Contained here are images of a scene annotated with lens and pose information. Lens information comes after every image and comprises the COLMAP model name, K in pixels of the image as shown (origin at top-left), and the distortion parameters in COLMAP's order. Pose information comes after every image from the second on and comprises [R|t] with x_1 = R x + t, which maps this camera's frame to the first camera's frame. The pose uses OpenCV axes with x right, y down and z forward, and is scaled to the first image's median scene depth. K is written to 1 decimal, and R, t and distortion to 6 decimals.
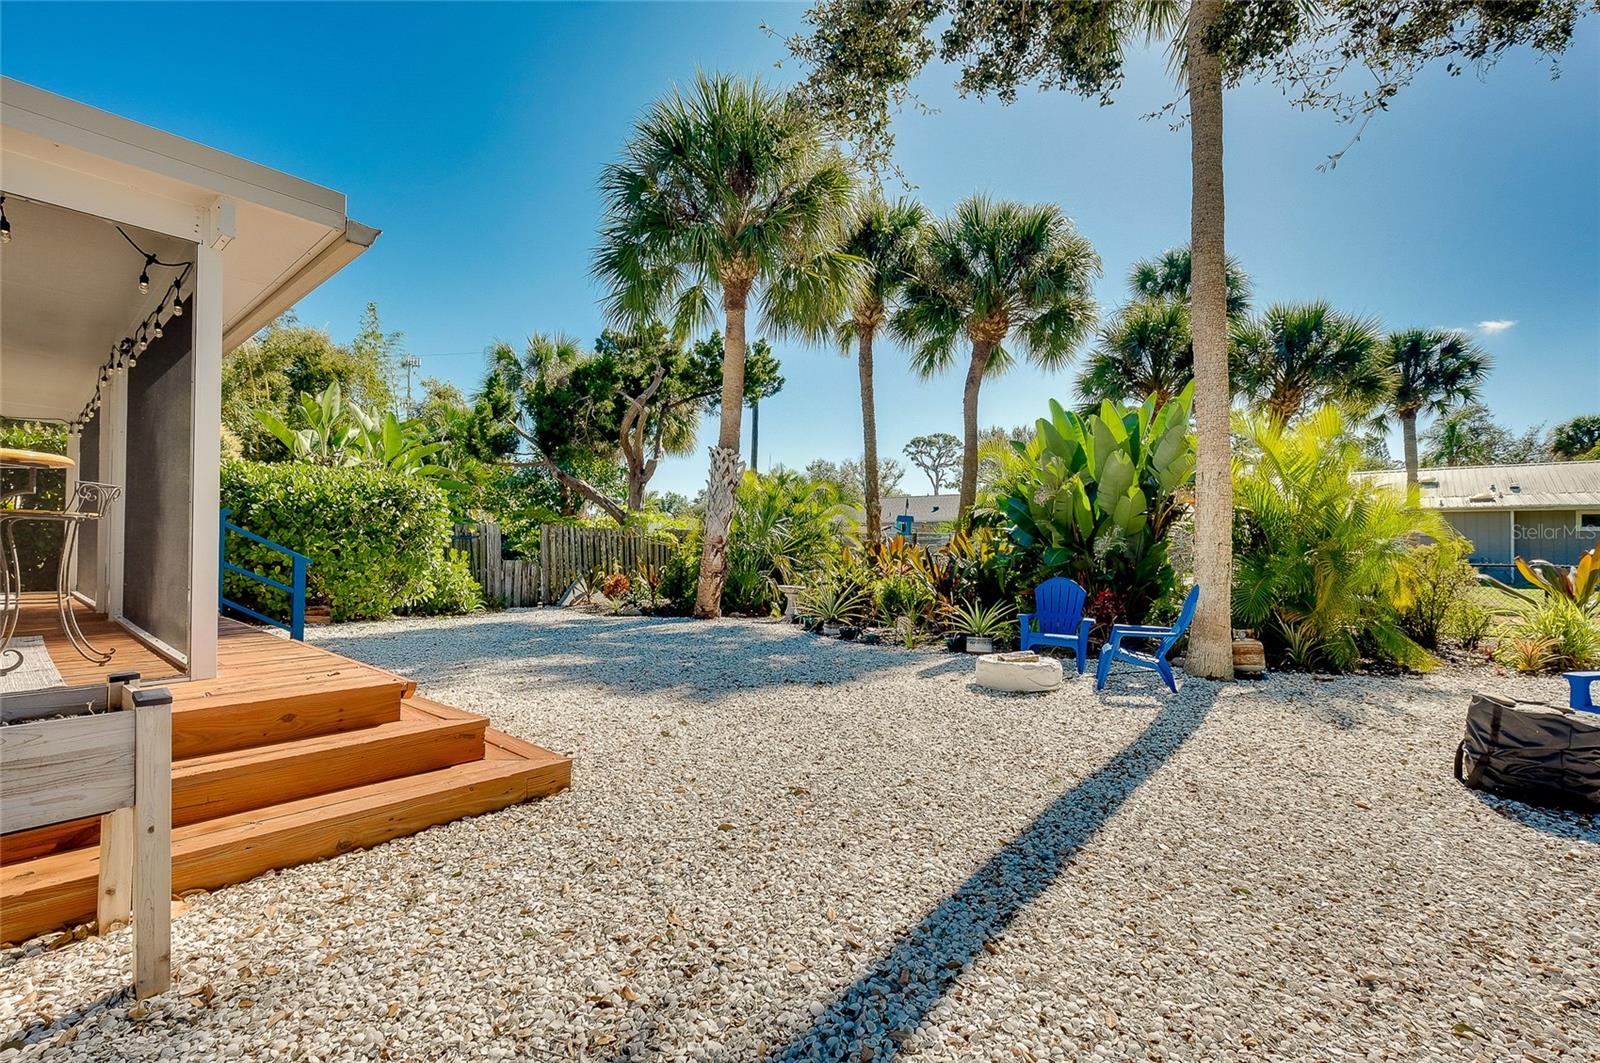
lens RADIAL K [[705.4, 0, 819.0], [0, 705.4, 529.3], [0, 0, 1]] dist [-0.004964, 0.000764]
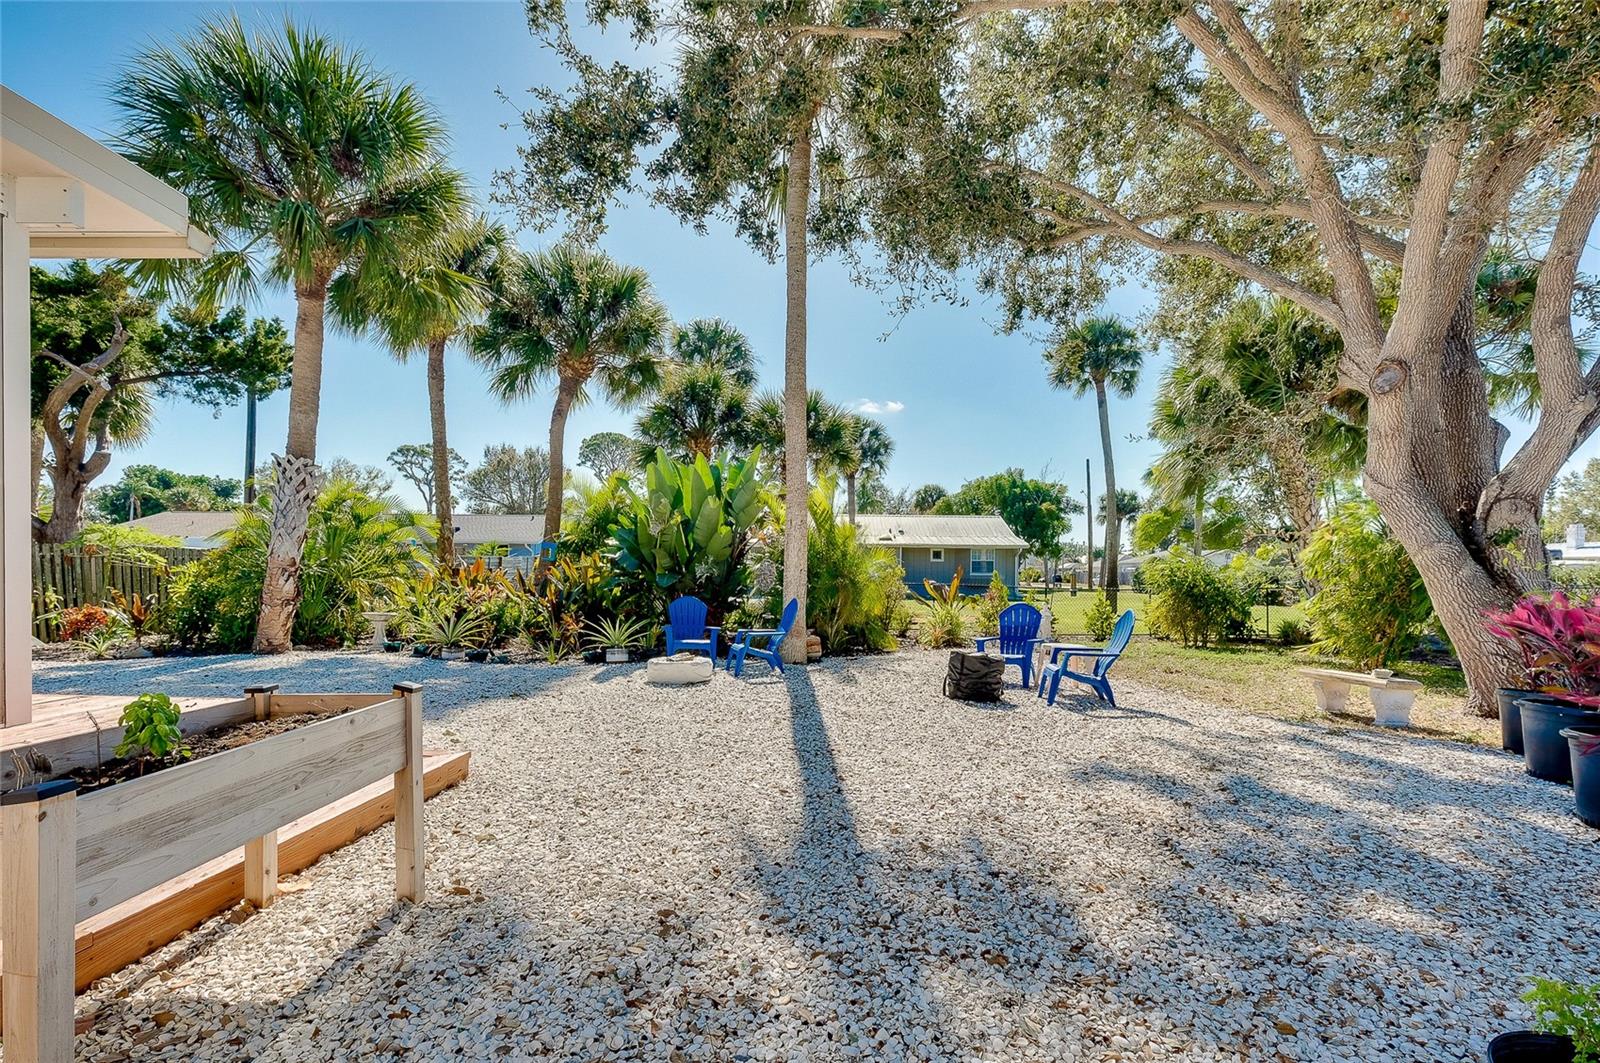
lens RADIAL K [[705.4, 0, 818.2], [0, 705.4, 573.1], [0, 0, 1]] dist [-0.004964, 0.000764]
pose [[0.774422, 0.001024, 0.632668, -0.169602], [-0.019208, 0.999576, 0.021894, -0.003073], [-0.632378, -0.029108, 0.774113, -0.074451]]
